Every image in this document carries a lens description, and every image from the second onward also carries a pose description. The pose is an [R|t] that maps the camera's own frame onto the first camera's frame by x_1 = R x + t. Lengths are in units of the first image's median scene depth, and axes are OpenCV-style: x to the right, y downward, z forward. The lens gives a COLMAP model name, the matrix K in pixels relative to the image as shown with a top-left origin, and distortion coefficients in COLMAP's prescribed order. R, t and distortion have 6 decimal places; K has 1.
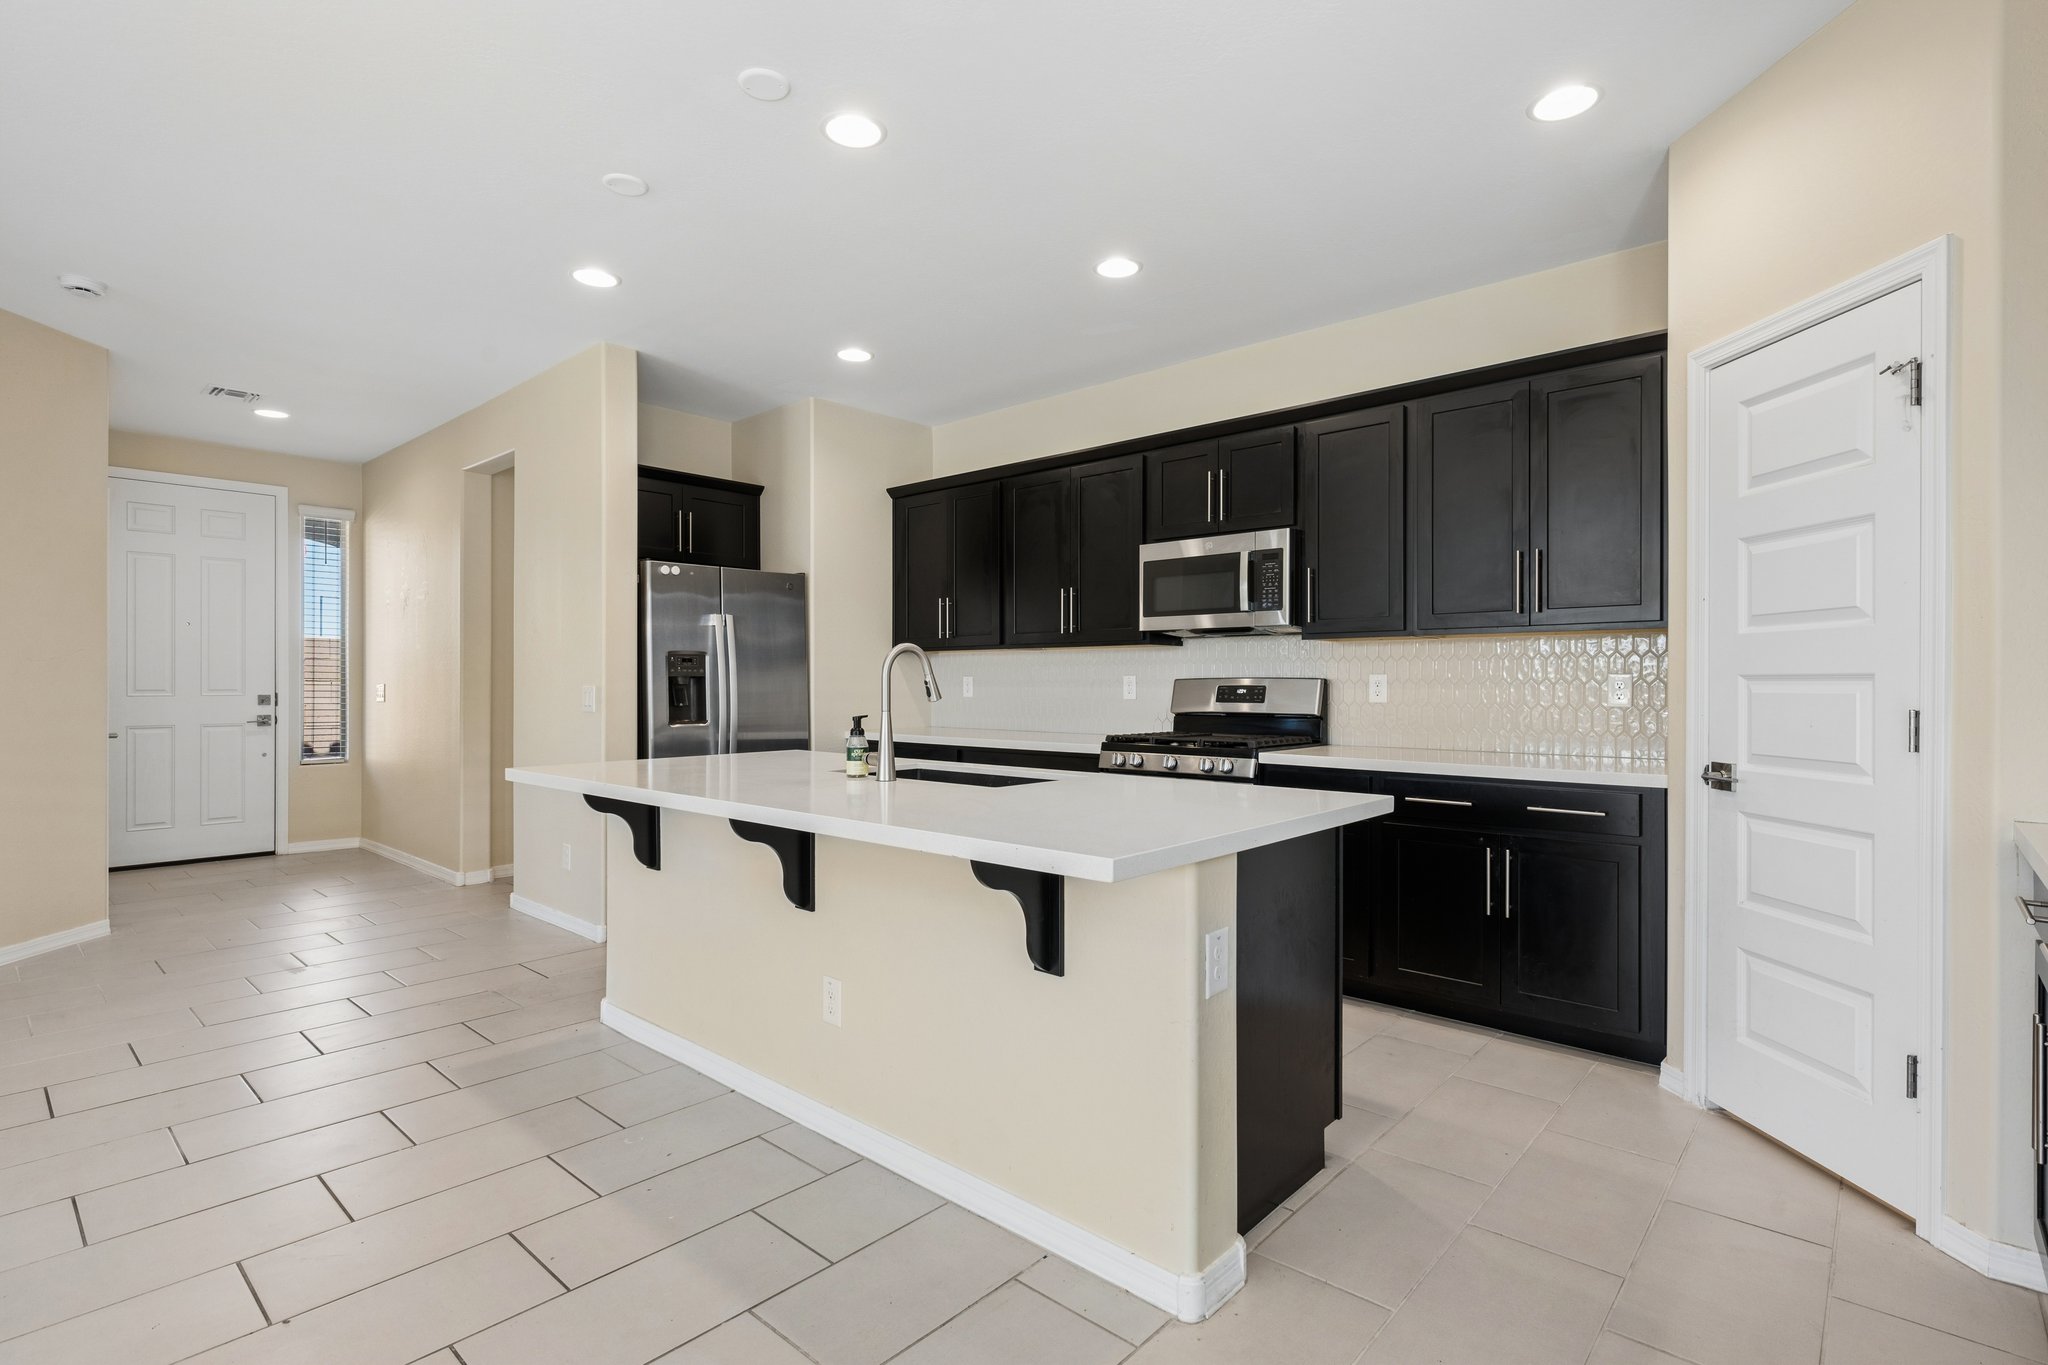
lens RADIAL K [[970.1, 0, 1029.9], [0, 970.1, 689.8], [0, 0, 1]] dist [-0.005954, 0.001184]
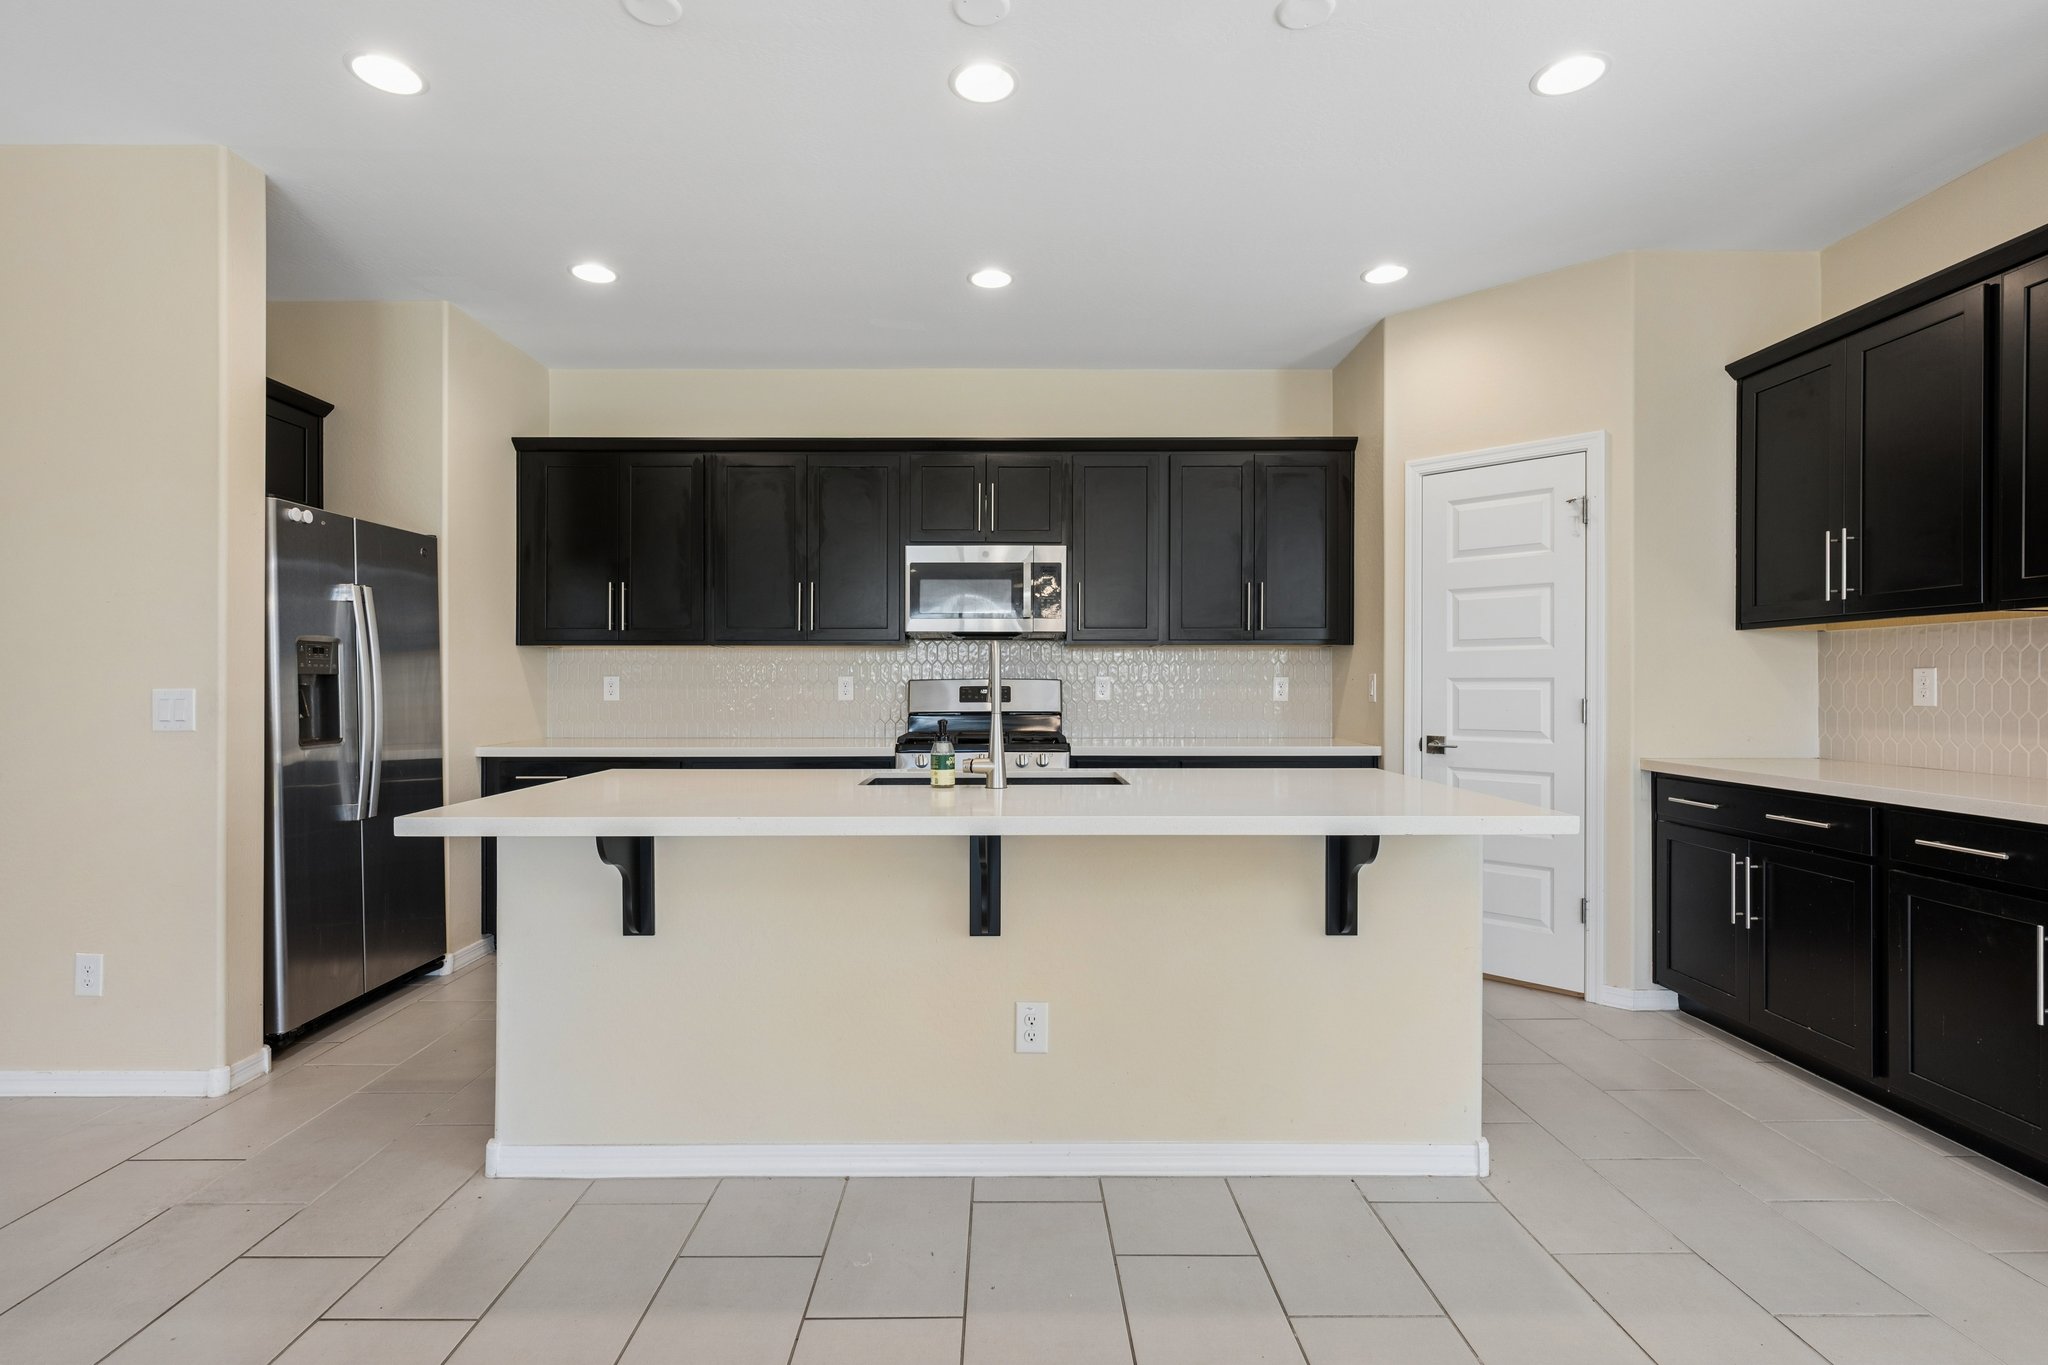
lens RADIAL K [[970.1, 0, 1007.4], [0, 970.1, 687.6], [0, 0, 1]] dist [-0.005954, 0.001184]
pose [[0.746207, -0.002769, 0.665708, -0.564427], [0.004540, 0.999989, -0.000929, -0.001511], [-0.665698, 0.003716, 0.746212, 0.218023]]
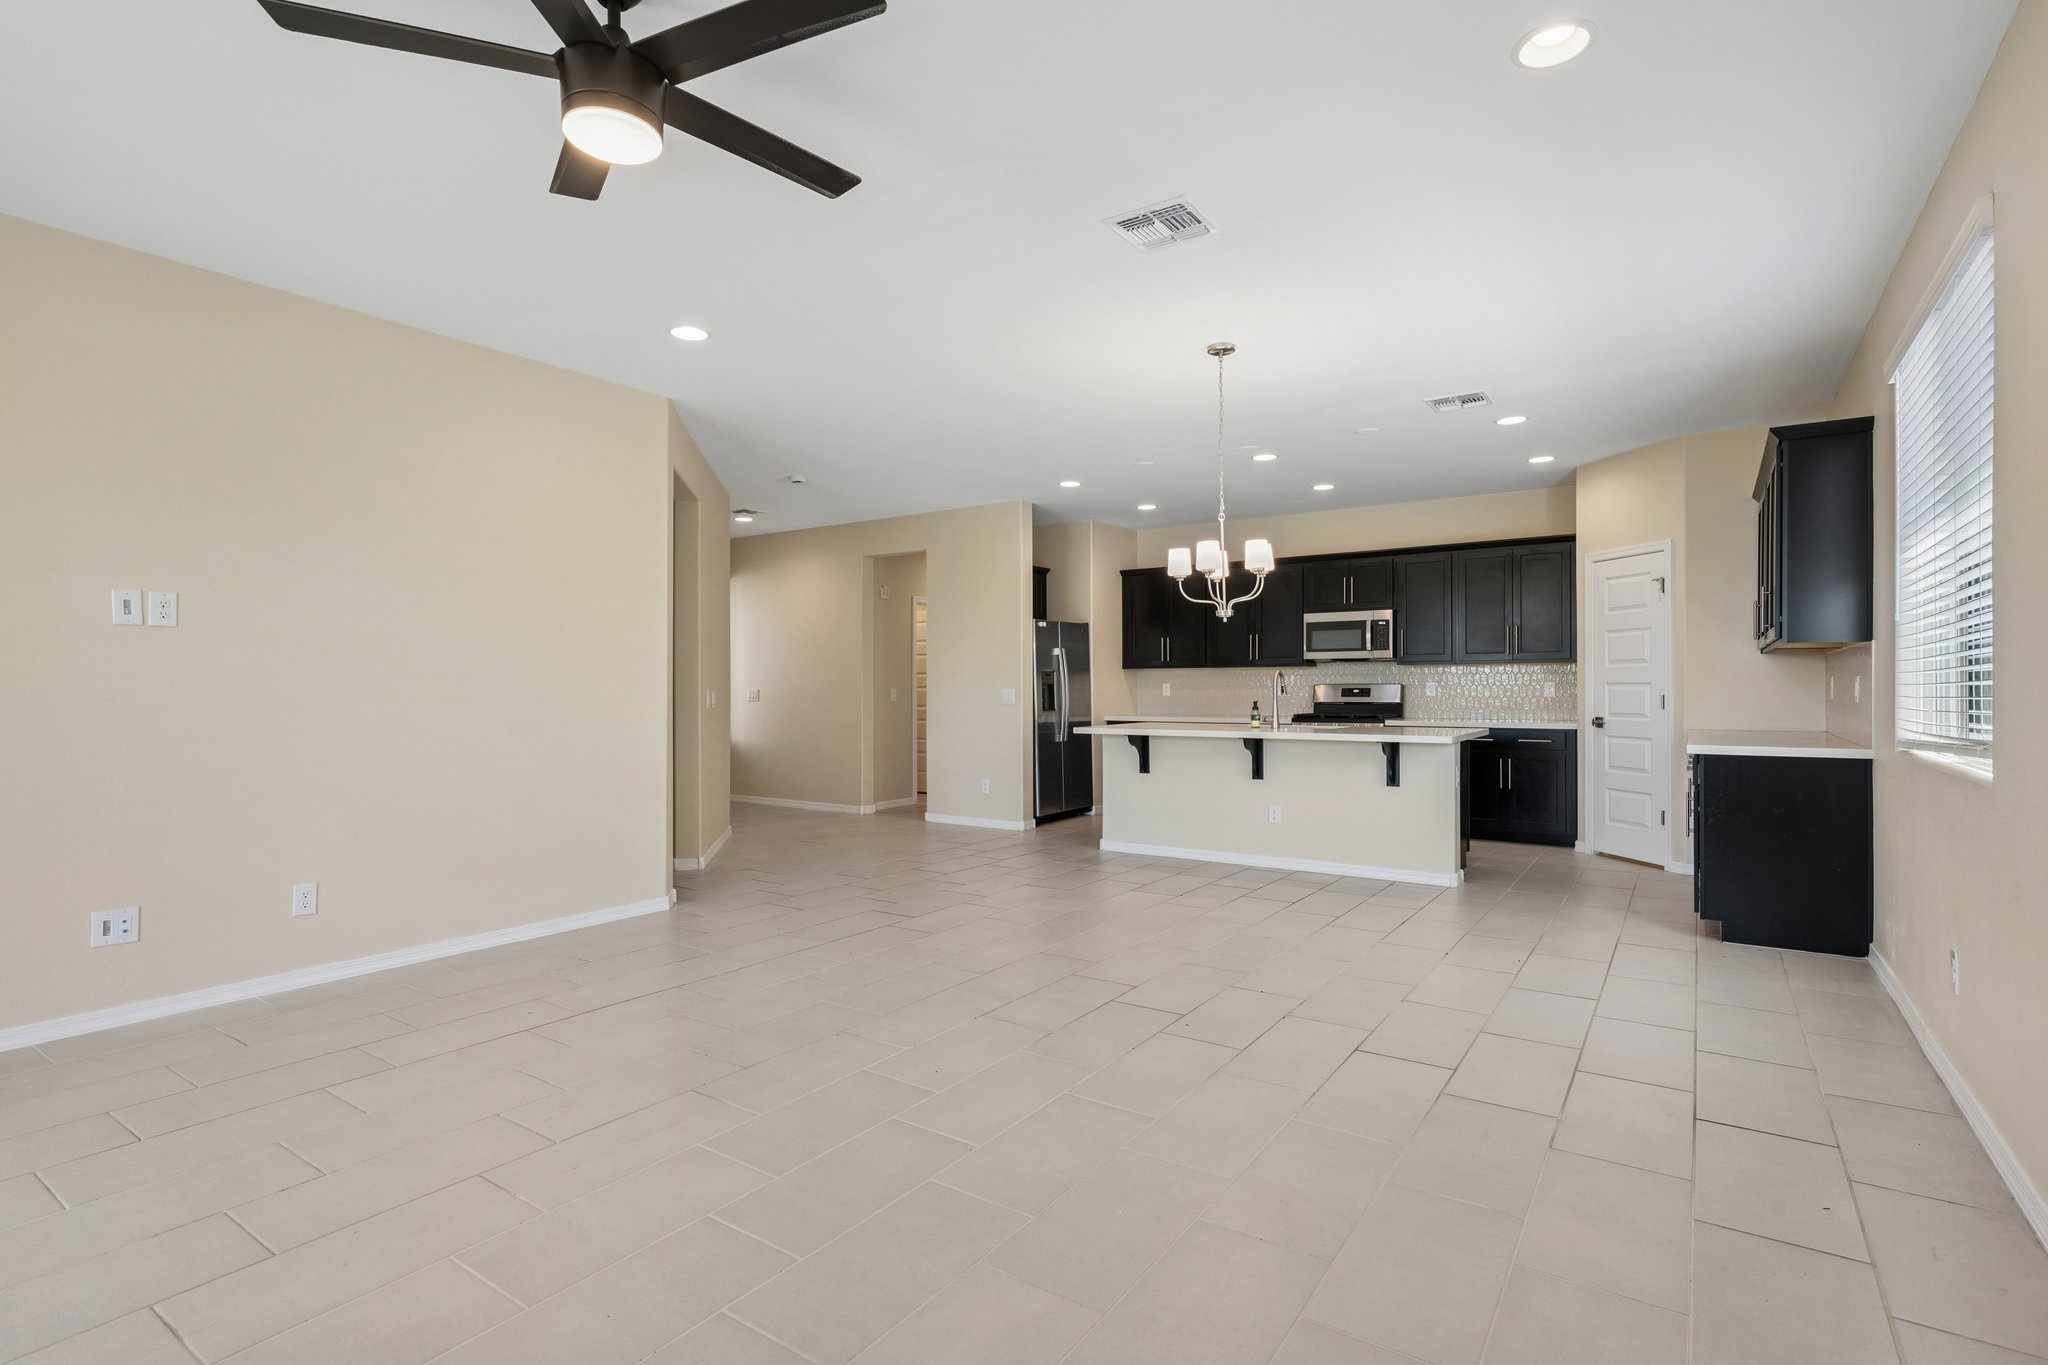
lens RADIAL K [[970.1, 0, 1033.5], [0, 970.1, 688.5], [0, 0, 1]] dist [-0.005954, 0.001184]
pose [[0.991835, -0.003322, 0.127486, -0.768111], [0.004108, 0.999974, -0.005904, 0.006170], [-0.127463, 0.006379, 0.991823, -0.947204]]
